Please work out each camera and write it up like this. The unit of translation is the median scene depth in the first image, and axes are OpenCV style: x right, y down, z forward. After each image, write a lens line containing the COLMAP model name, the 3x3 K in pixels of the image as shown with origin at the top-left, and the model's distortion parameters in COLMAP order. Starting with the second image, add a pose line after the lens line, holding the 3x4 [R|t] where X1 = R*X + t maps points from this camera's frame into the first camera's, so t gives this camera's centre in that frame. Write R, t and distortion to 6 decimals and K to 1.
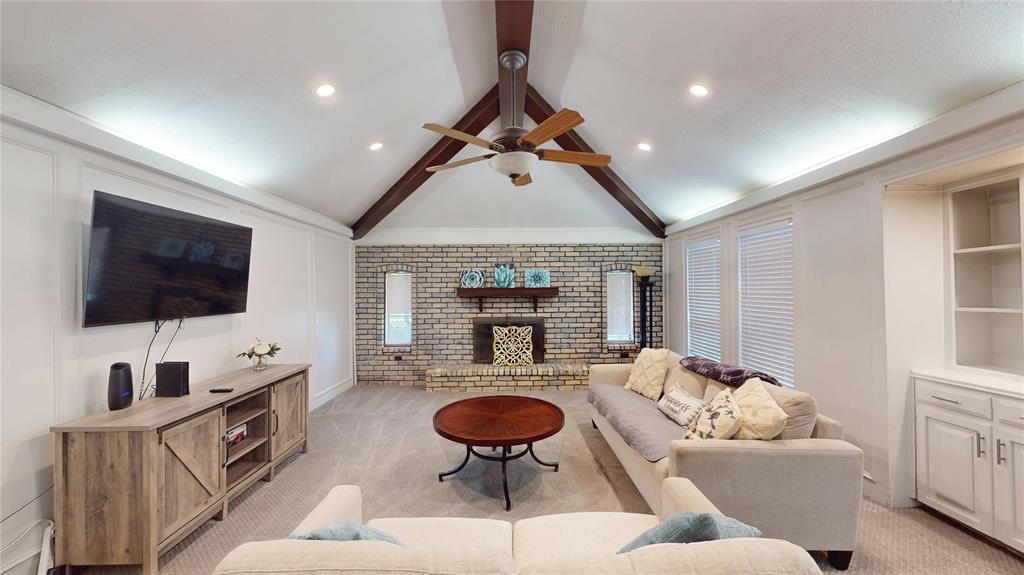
lens RADIAL K [[375.1, 0, 510.4], [0, 375.1, 288.4], [0, 0, 1]] dist [-0.001039, -0.000152]
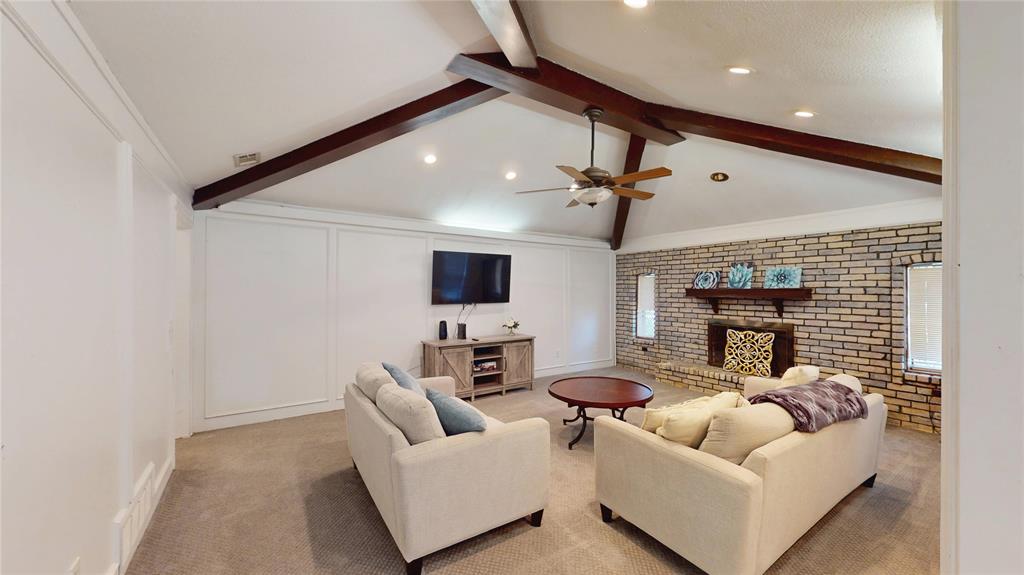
lens RADIAL K [[375.1, 0, 510.4], [0, 375.1, 288.4], [0, 0, 1]] dist [-0.001039, -0.000152]
pose [[0.543449, 0.002902, -0.839437, 0.447323], [-0.000015, 0.999994, 0.003447, -0.005379], [0.839442, -0.001861, 0.543446, 0.023215]]
